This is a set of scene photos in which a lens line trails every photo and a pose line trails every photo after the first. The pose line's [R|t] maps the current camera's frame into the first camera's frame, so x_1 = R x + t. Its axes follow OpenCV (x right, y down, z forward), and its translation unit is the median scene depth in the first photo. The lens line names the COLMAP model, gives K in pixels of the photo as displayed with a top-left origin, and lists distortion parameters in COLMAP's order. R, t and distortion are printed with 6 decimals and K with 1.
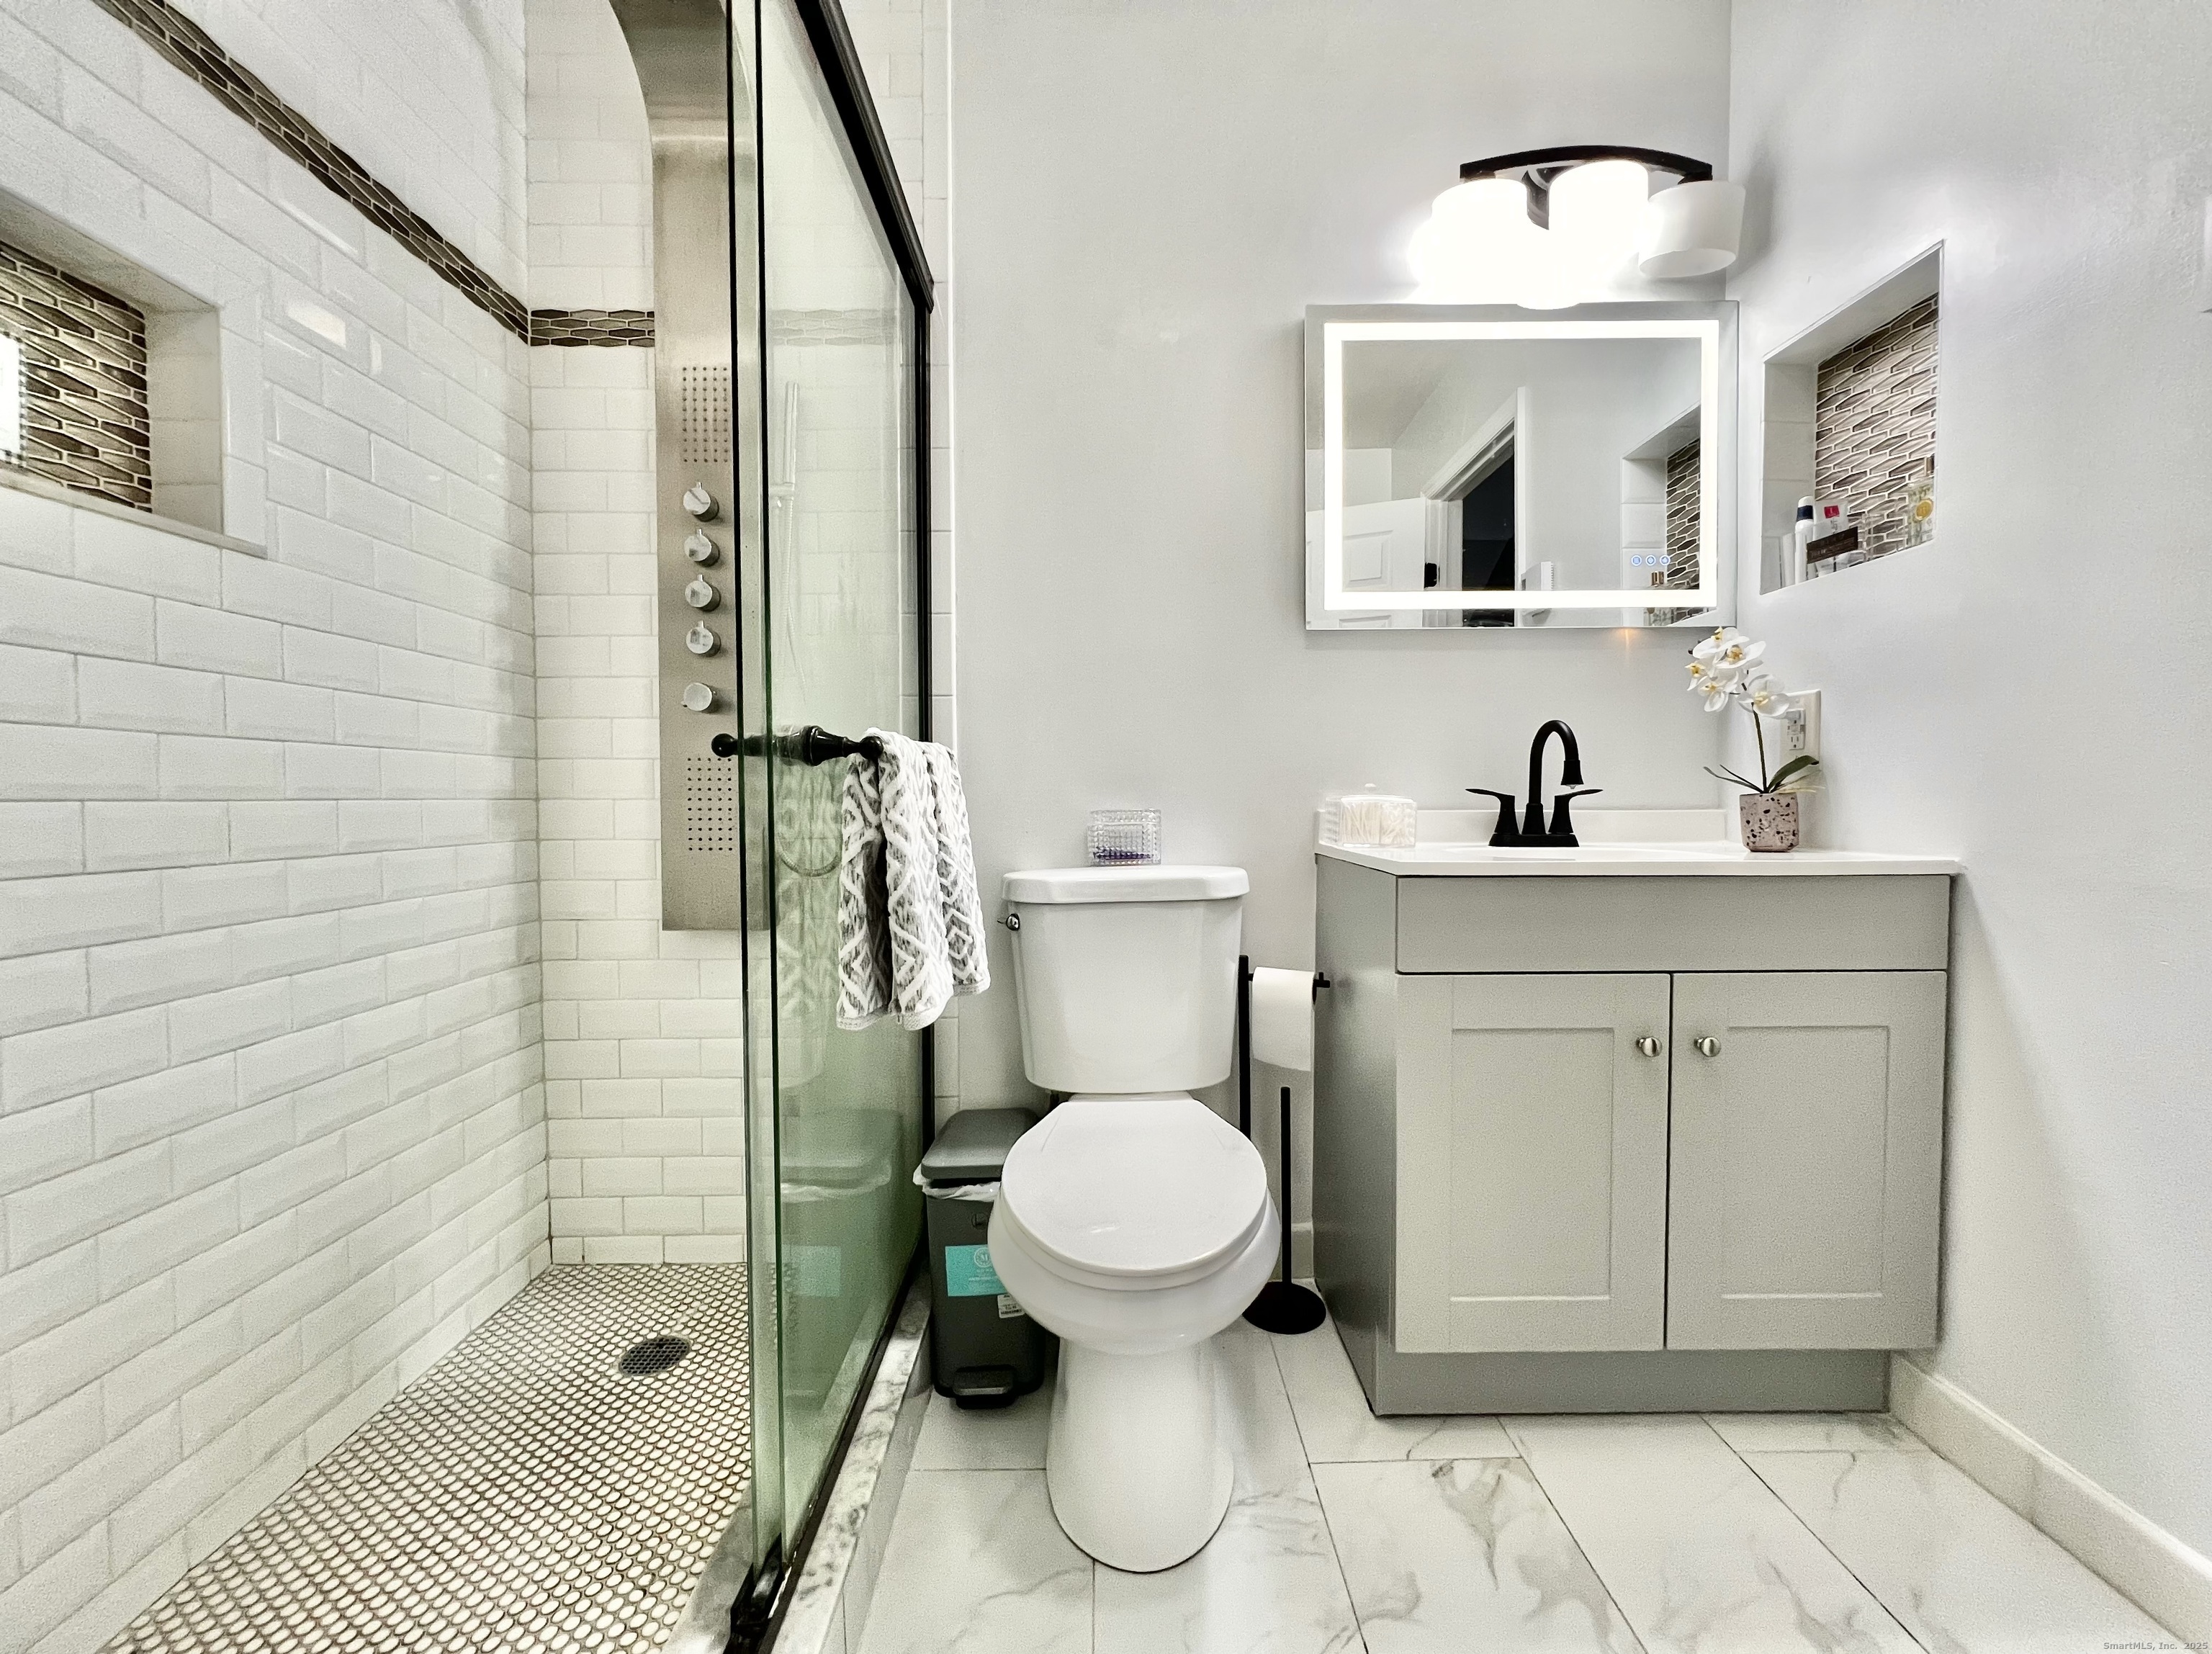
lens RADIAL K [[880.1, 0, 1110.7], [0, 880.1, 823.4], [0, 0, 1]] dist [-0.005474, 0.000036]
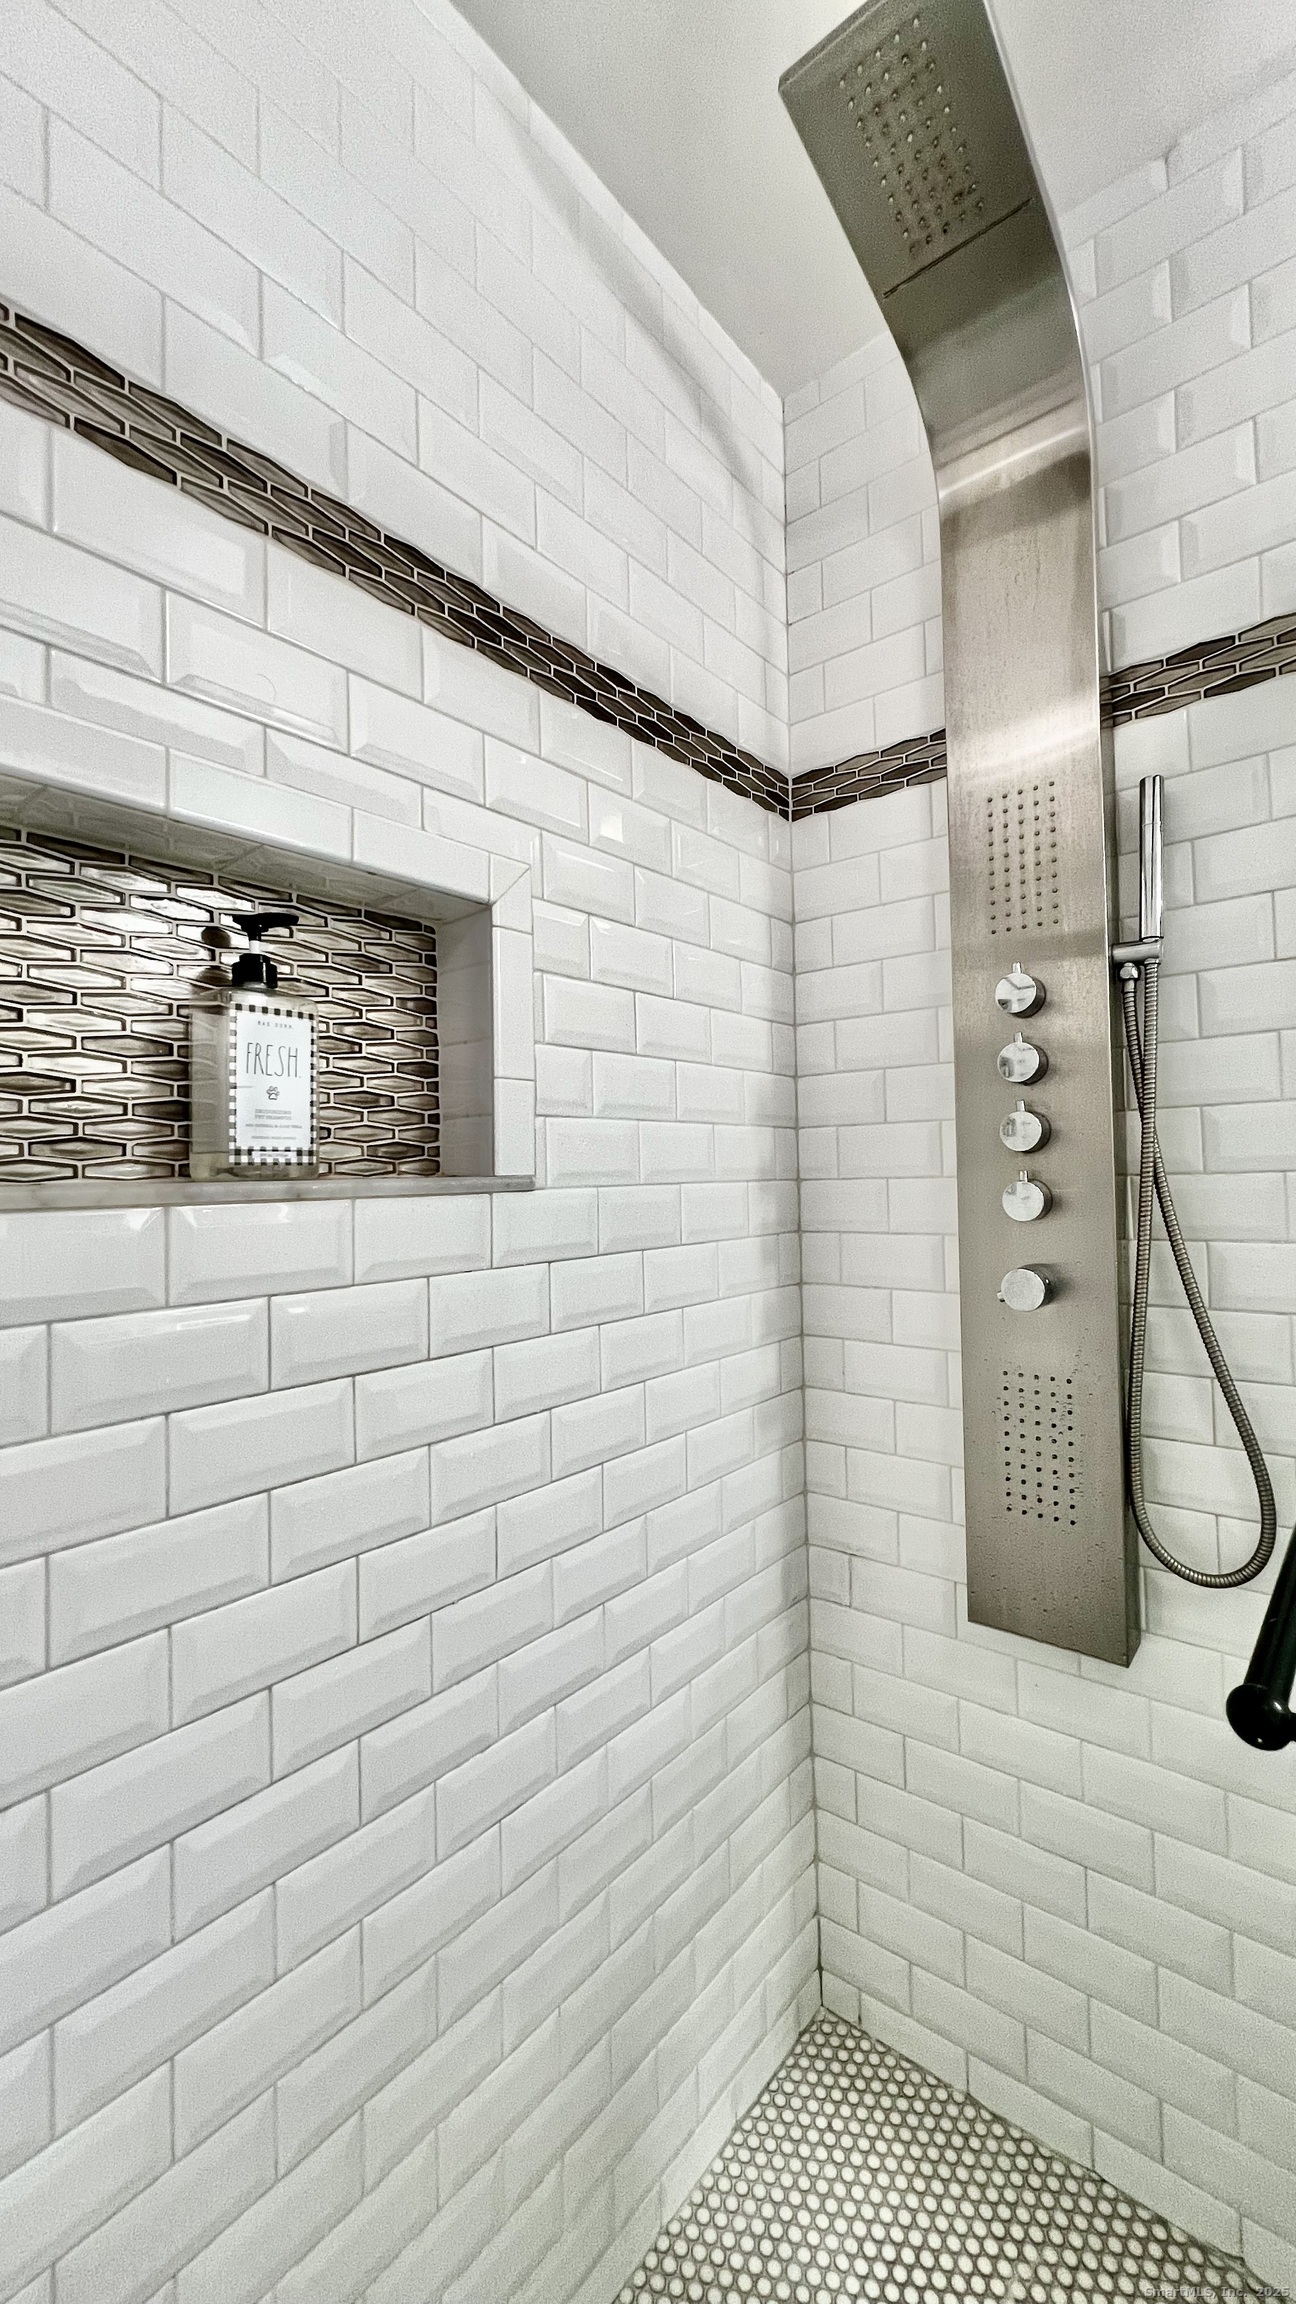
lens RADIAL K [[927.9, 0, 651.6], [0, 927.9, 1146.2], [0, 0, 1]] dist [-0.000594, -0.000321]
pose [[0.763078, -0.033295, -0.645448, -0.231841], [-0.001773, 0.998561, -0.053606, -0.211911], [0.646304, 0.042050, 0.761920, 0.294438]]
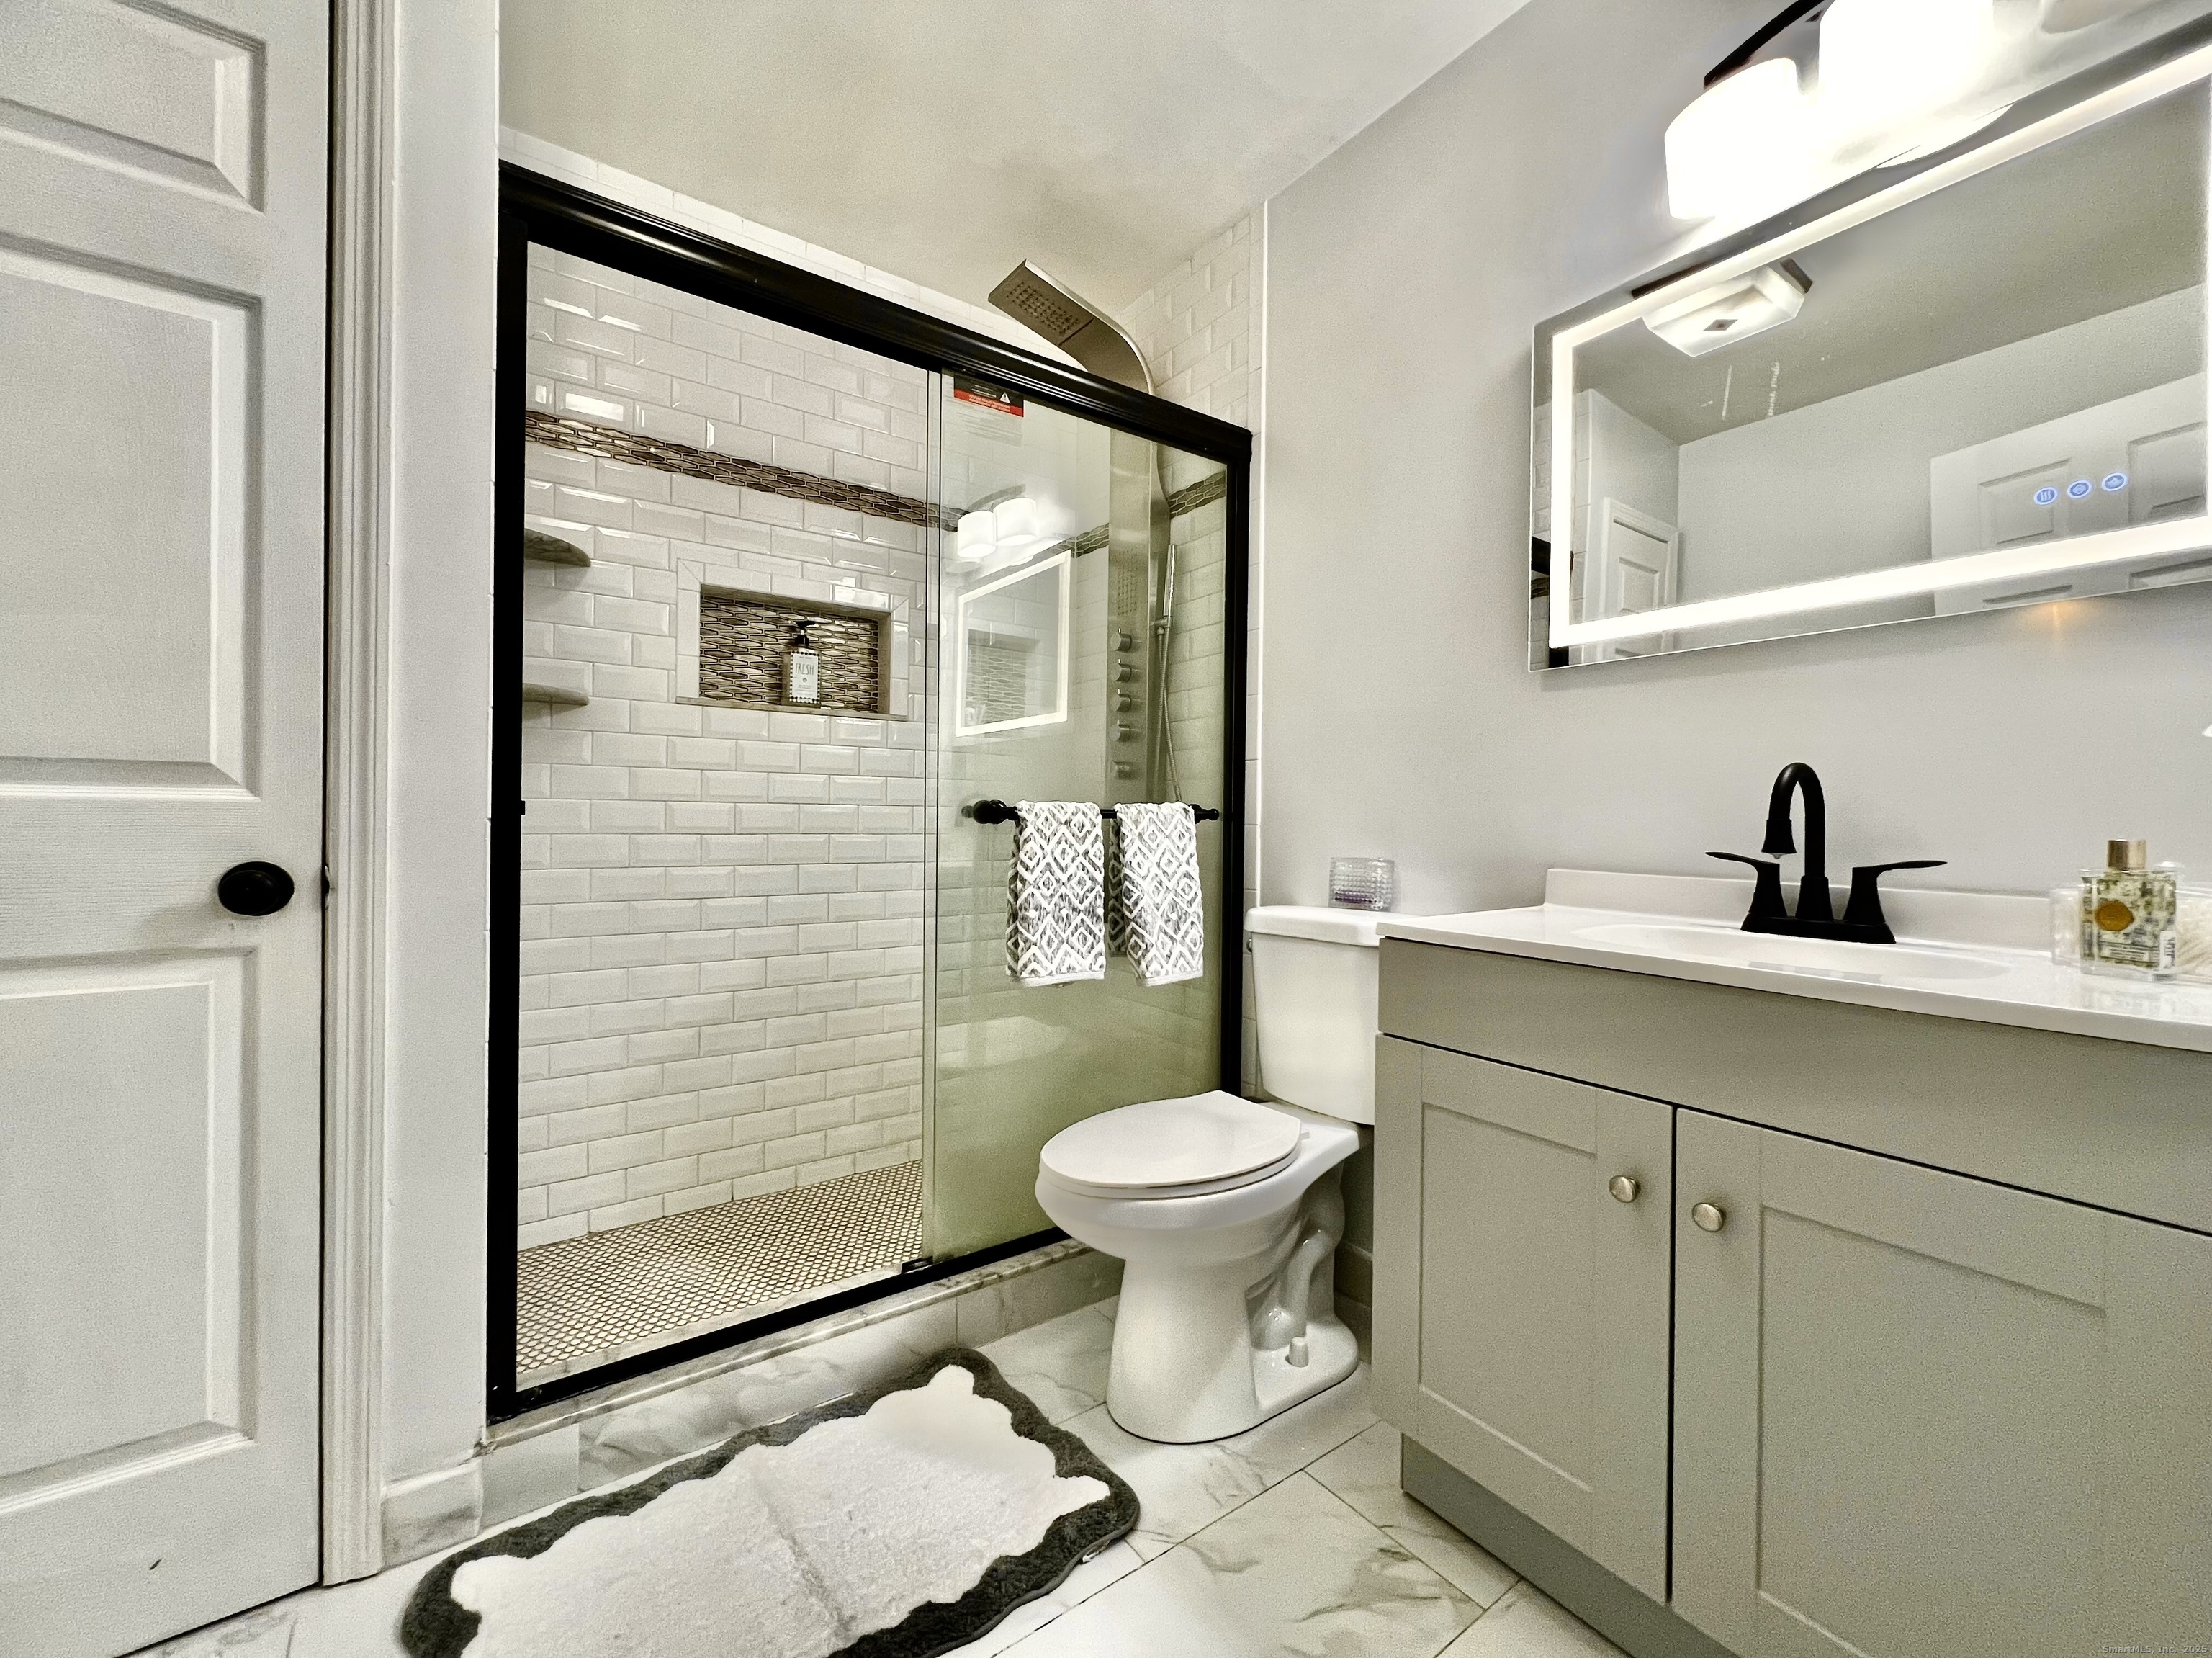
lens RADIAL K [[880.2, 0, 1097.0], [0, 880.2, 821.7], [0, 0, 1]] dist [-0.005474, 0.000036]
pose [[0.572782, 0.013959, -0.819589, 0.759664], [-0.040039, 0.999138, -0.010964, -0.037071], [0.818730, 0.039095, 0.572847, 0.112522]]
